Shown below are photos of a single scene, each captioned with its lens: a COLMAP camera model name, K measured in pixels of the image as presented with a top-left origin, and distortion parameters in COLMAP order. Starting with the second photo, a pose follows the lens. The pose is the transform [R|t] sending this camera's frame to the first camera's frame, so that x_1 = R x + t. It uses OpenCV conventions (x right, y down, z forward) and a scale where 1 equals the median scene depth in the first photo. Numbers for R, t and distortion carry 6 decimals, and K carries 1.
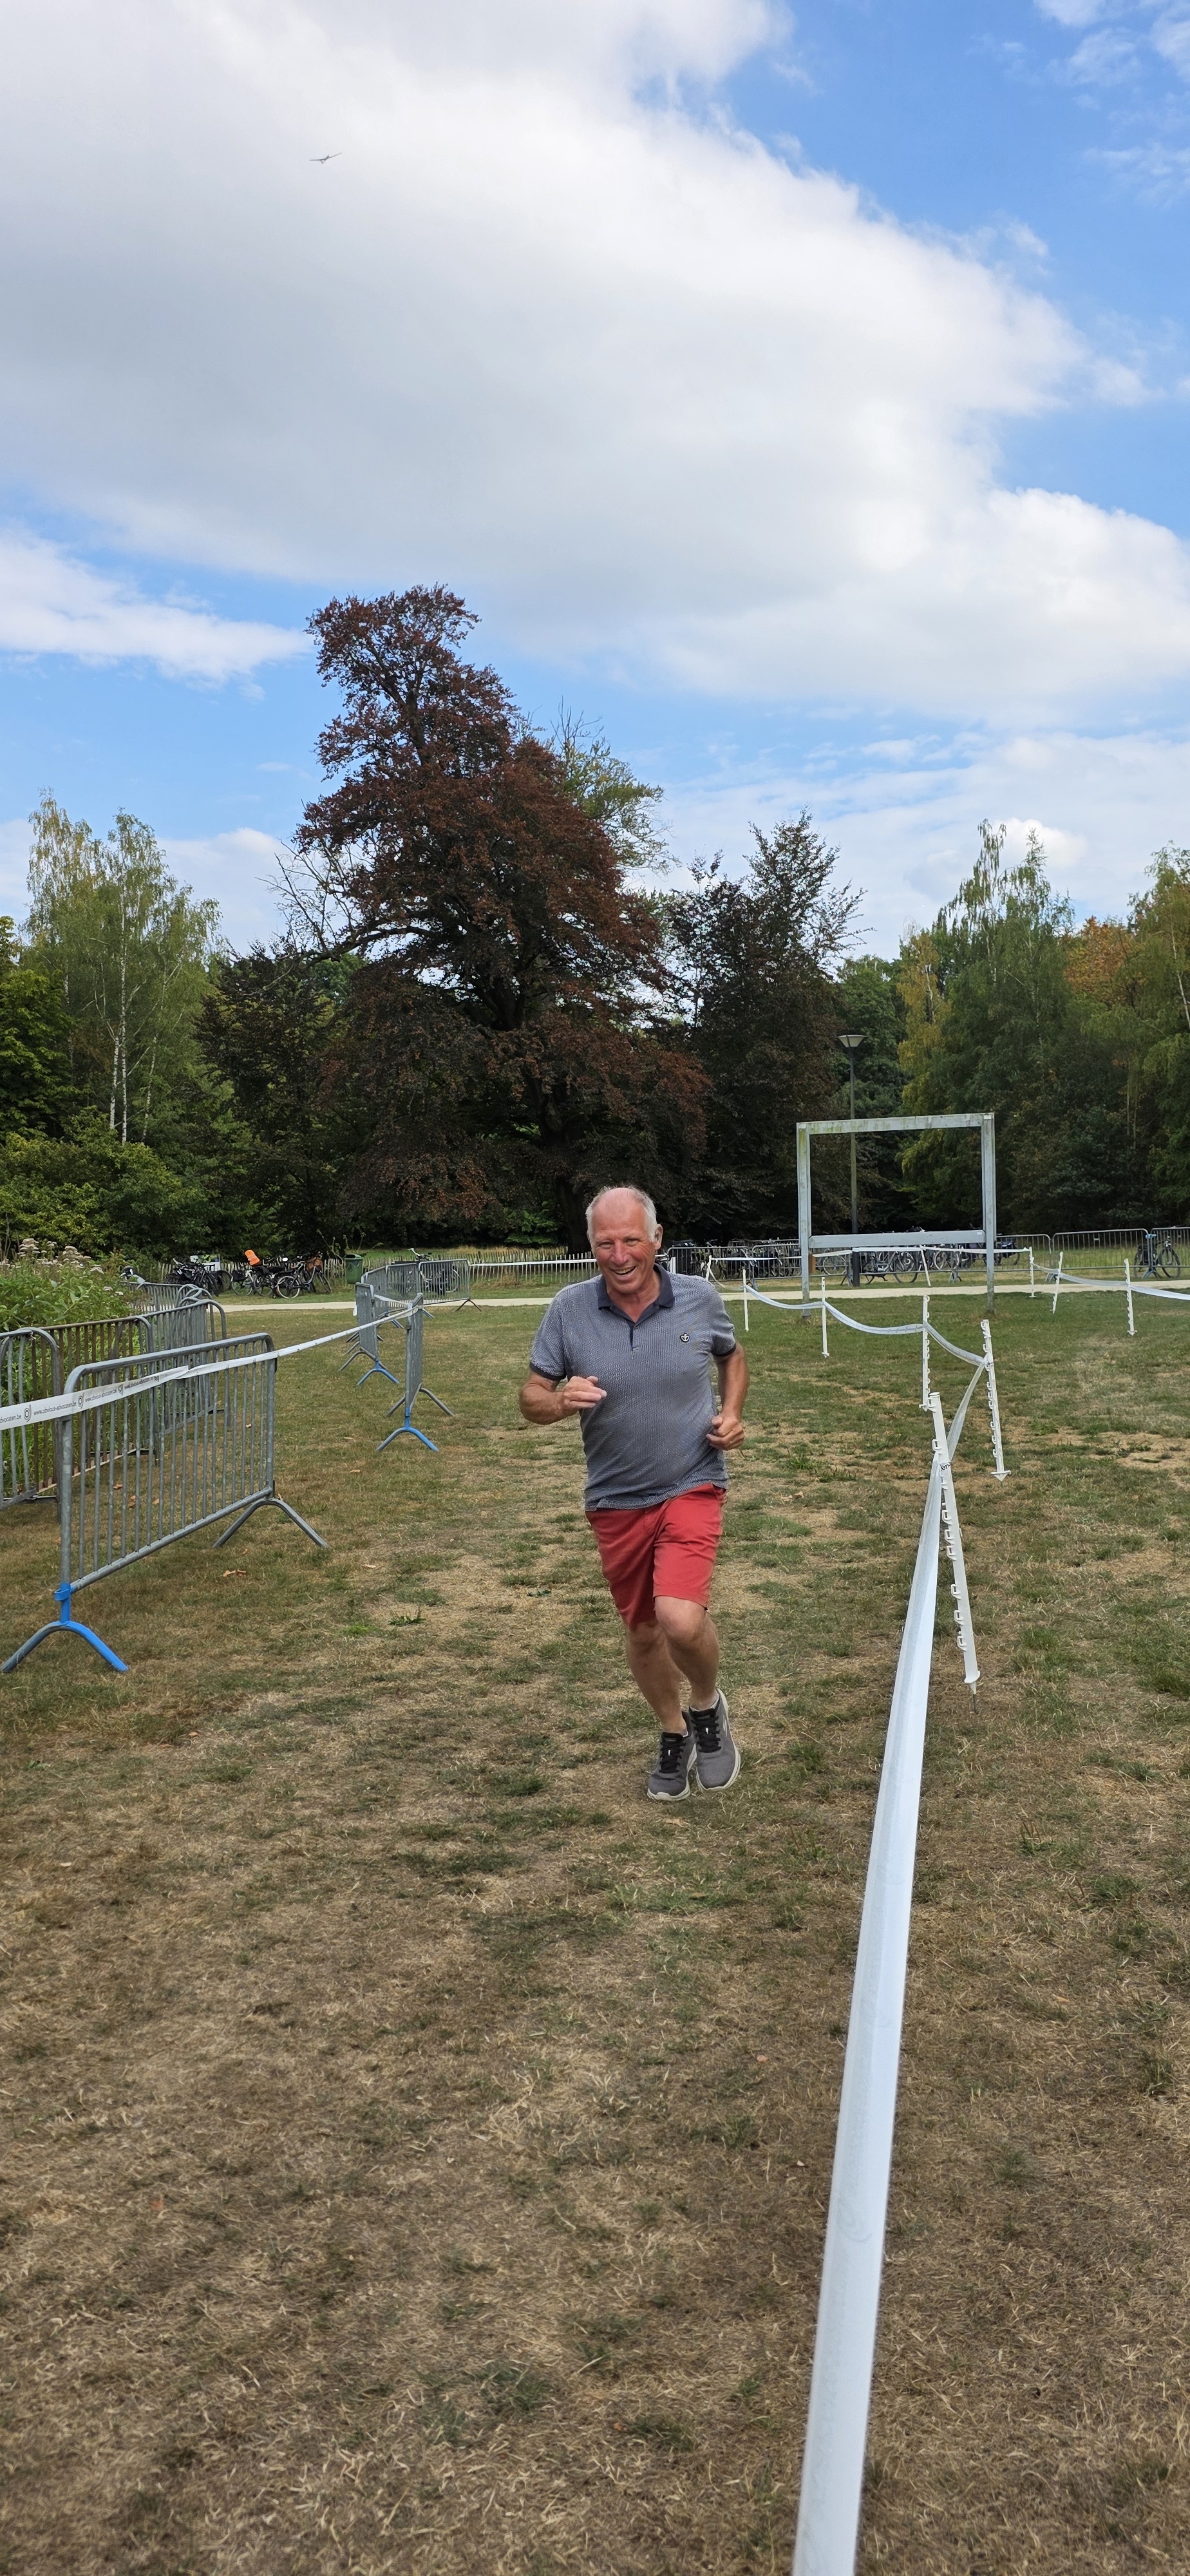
lens RADIAL K [[1677.1, 0, 648.5], [0, 1677.1, 1295.0], [0, 0, 1]] dist [0.062486, 0.000347]
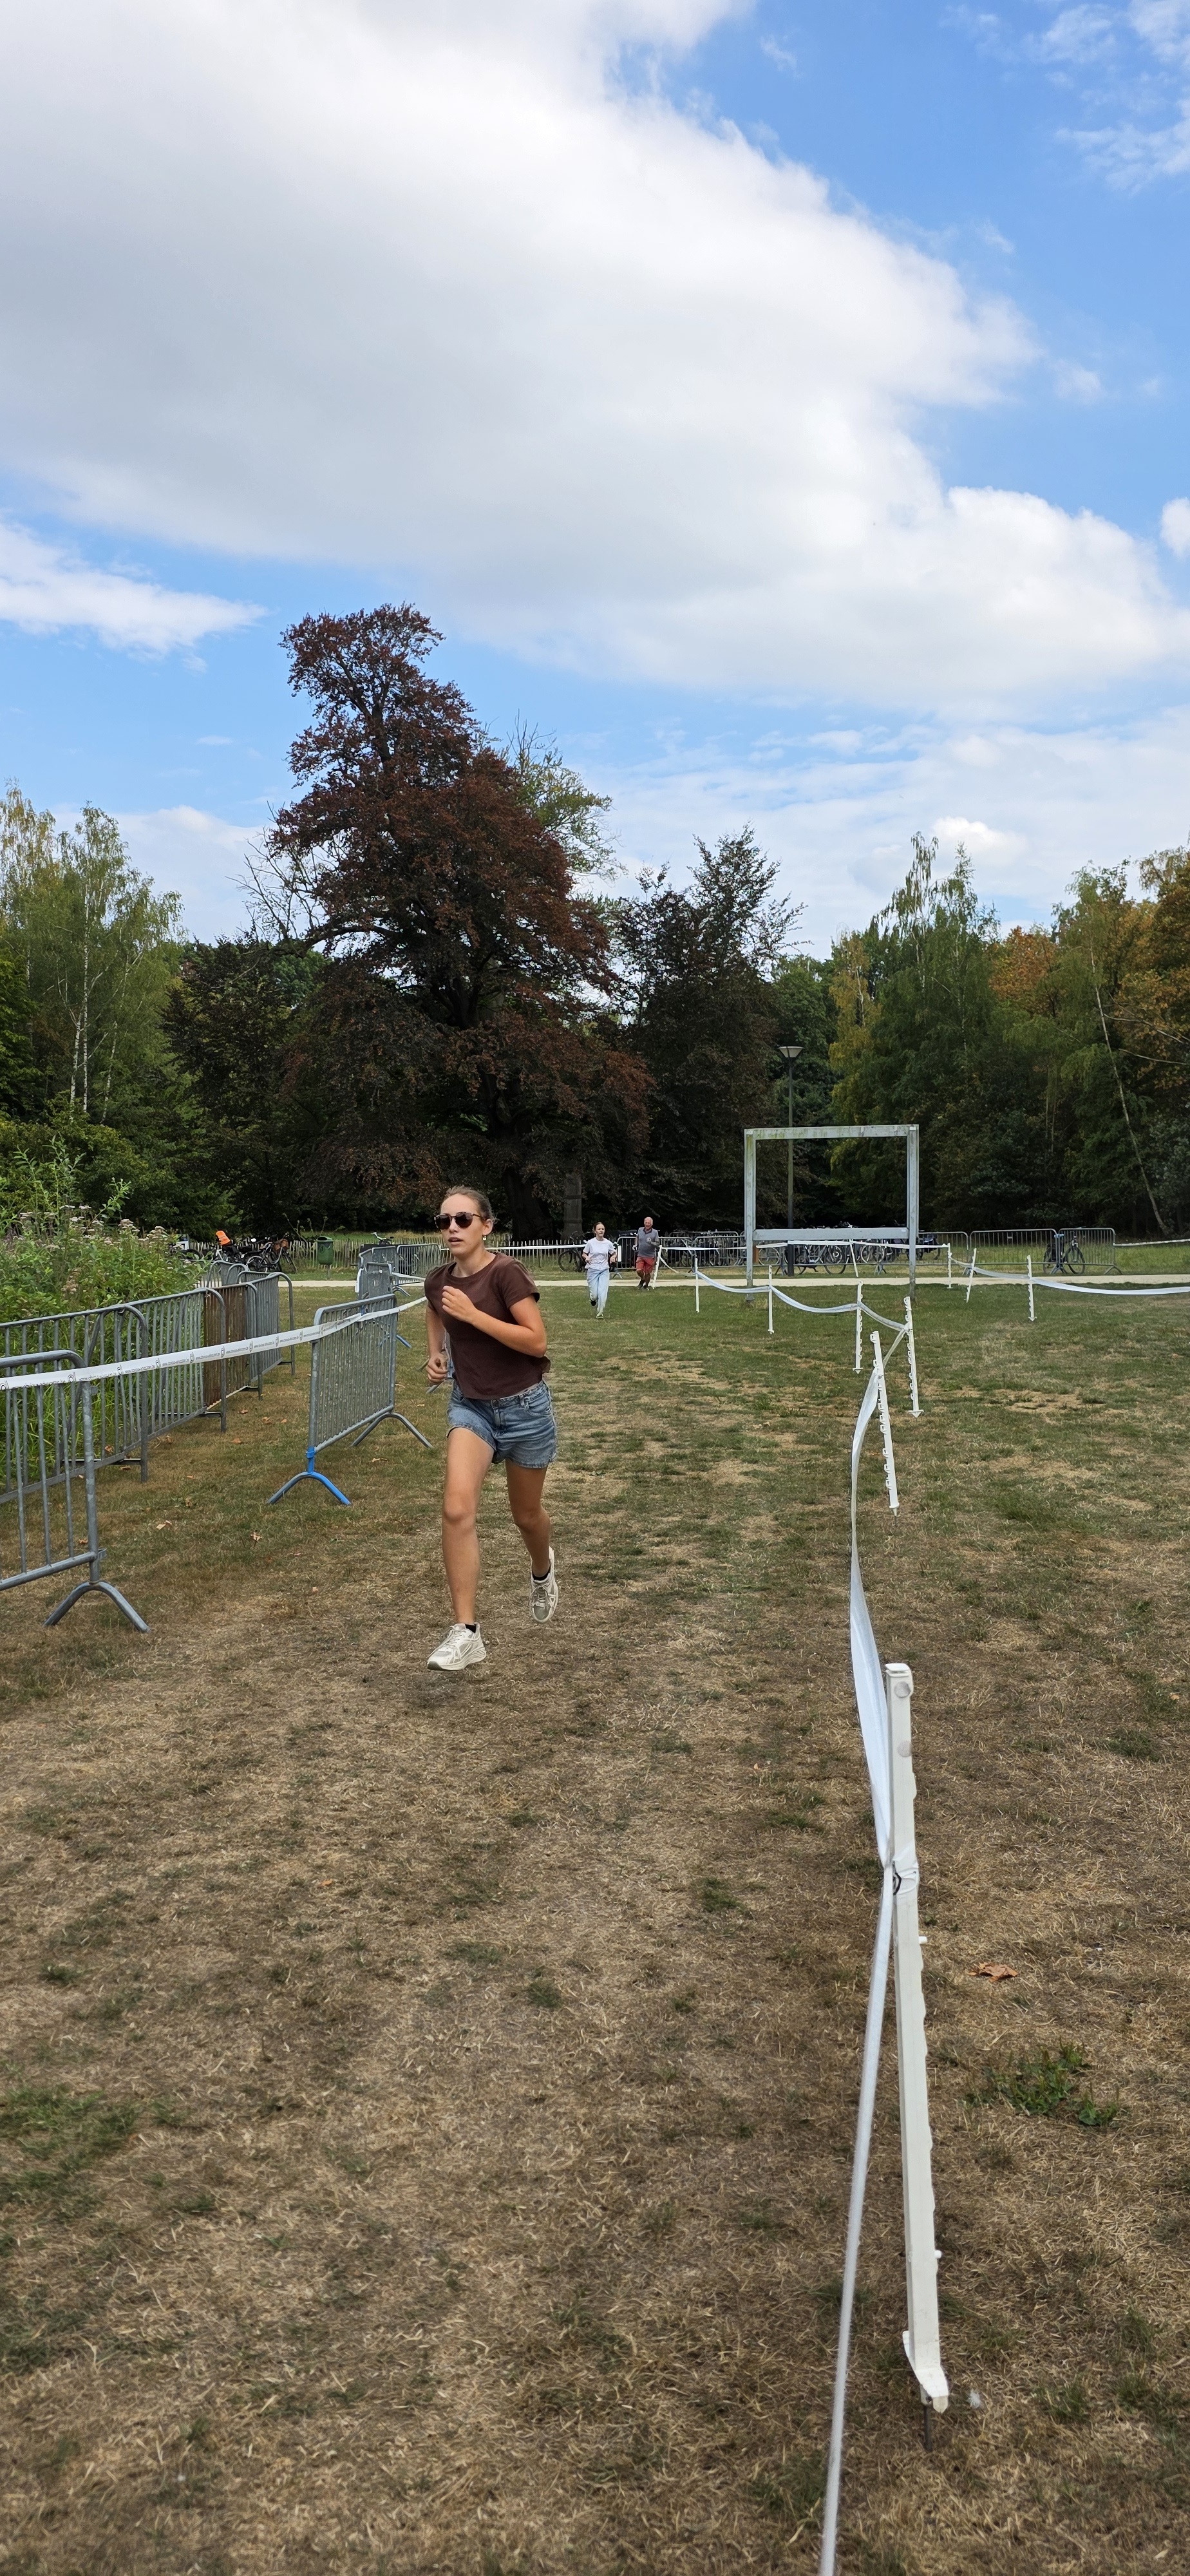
lens RADIAL K [[1767.3, 0, 588.3], [0, 1767.3, 1294.3], [0, 0, 1]] dist [0.070396, -0.001574]
pose [[0.999599, 0.020505, 0.019512, -0.022520], [-0.020602, 0.999776, 0.004805, 0.003033], [-0.019409, -0.005205, 0.999798, -0.112473]]
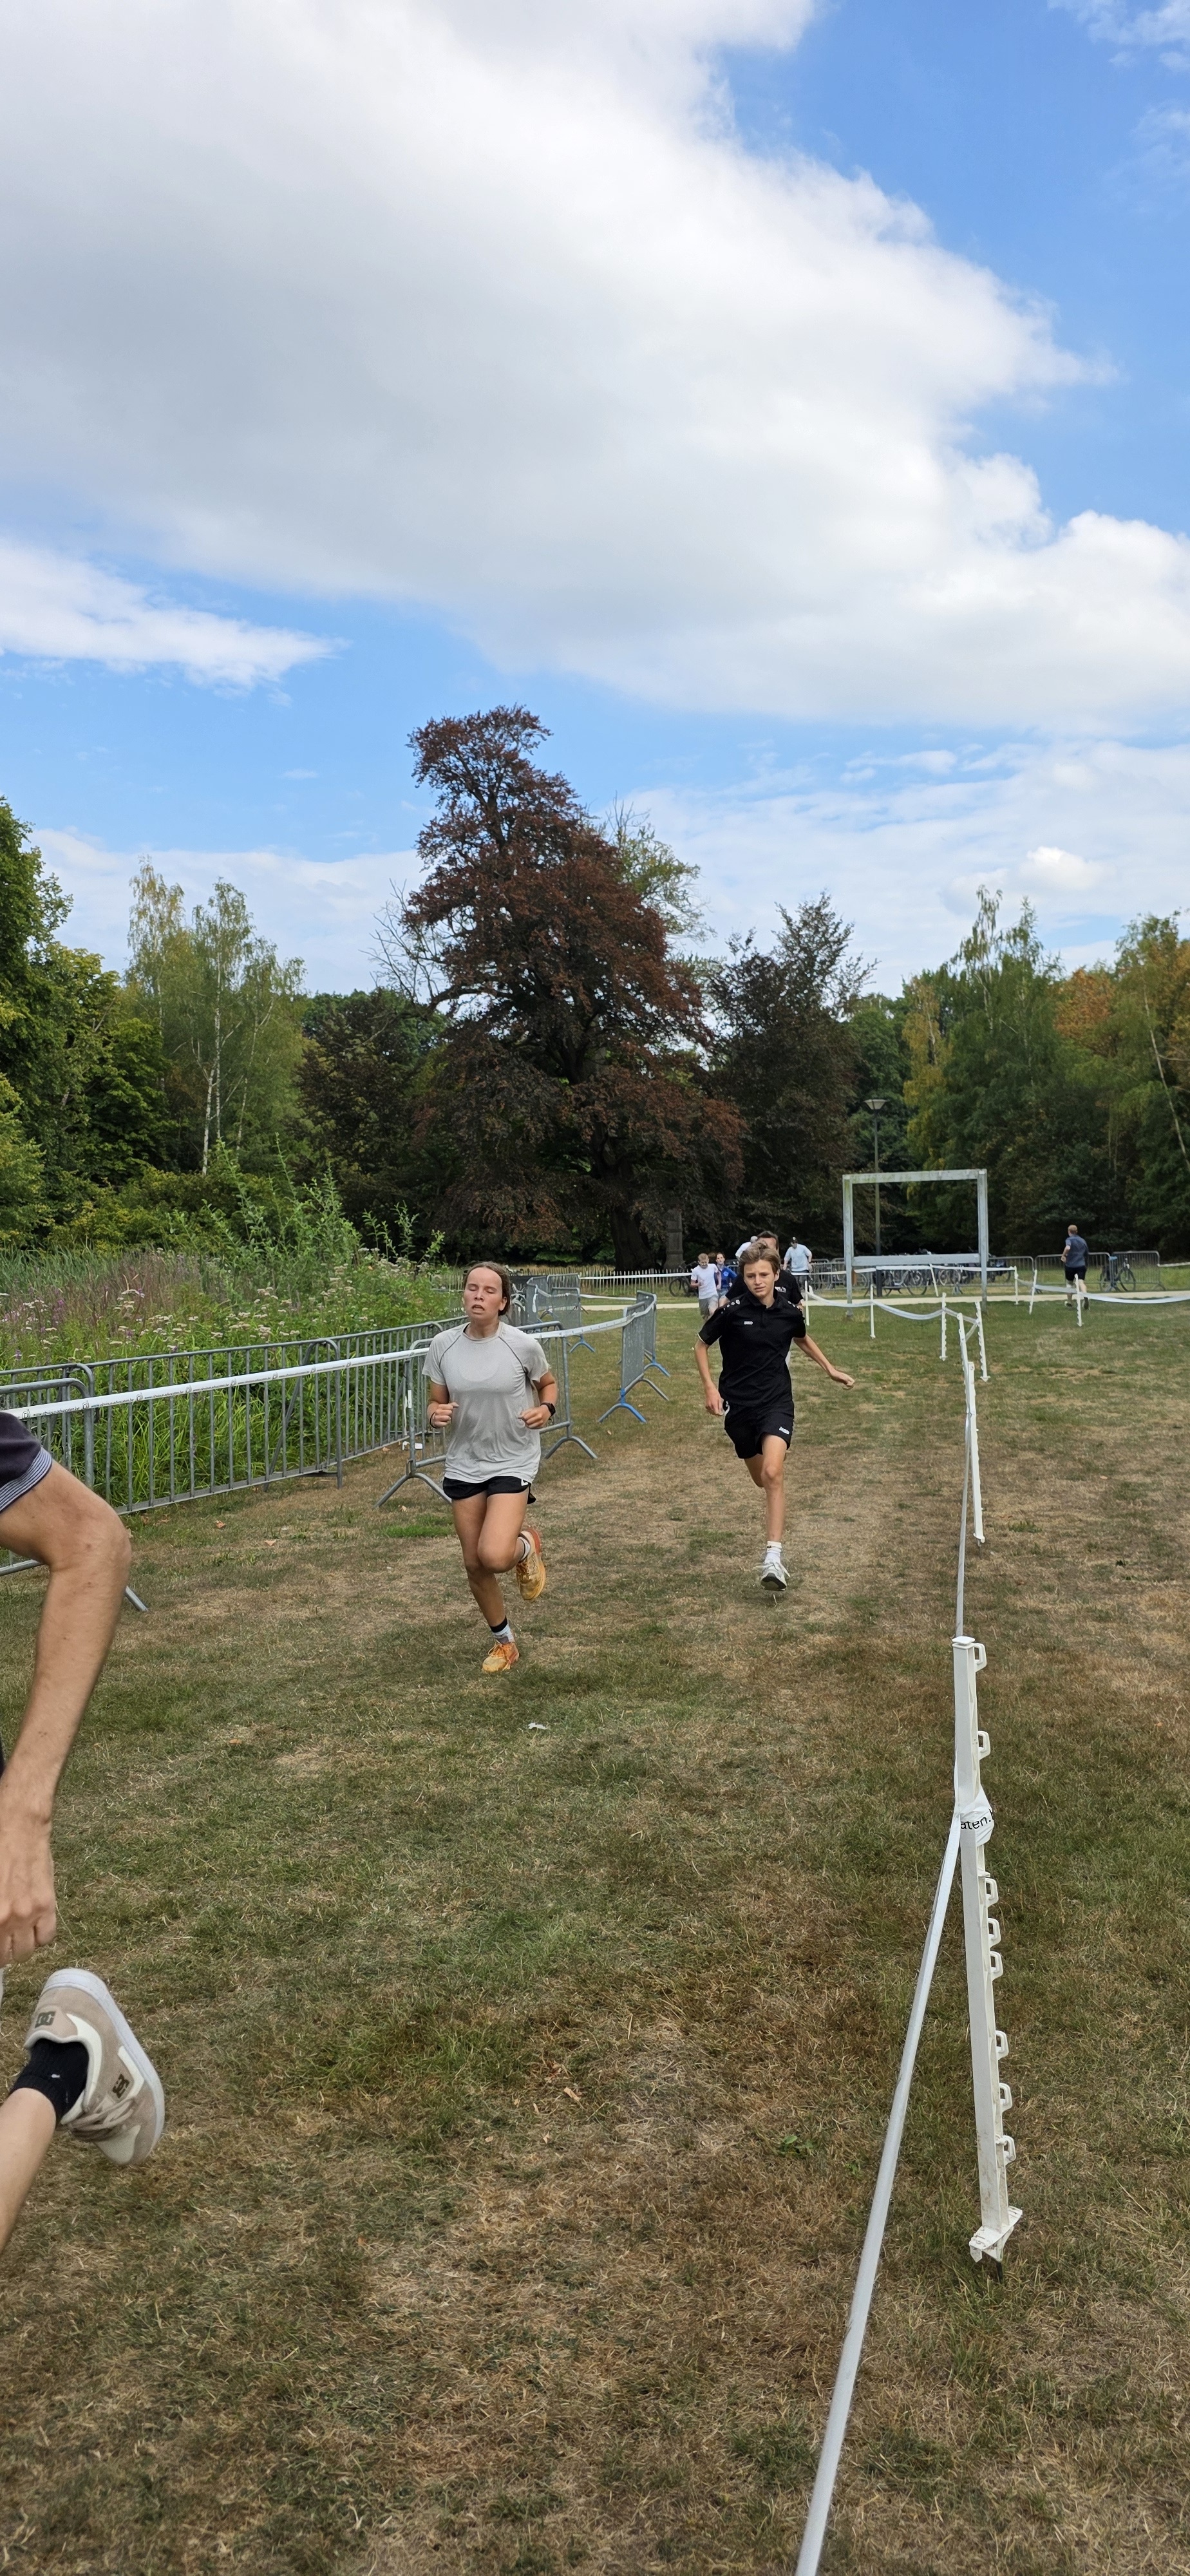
lens RADIAL K [[1997.5, 0, 589.3], [0, 1997.5, 1255.6], [0, 0, 1]] dist [0.116404, -0.094645]
pose [[0.999989, 0.004319, 0.001856, -0.072702], [-0.004252, 0.999390, -0.034655, 0.012711], [-0.002005, 0.034647, 0.999398, -0.379214]]
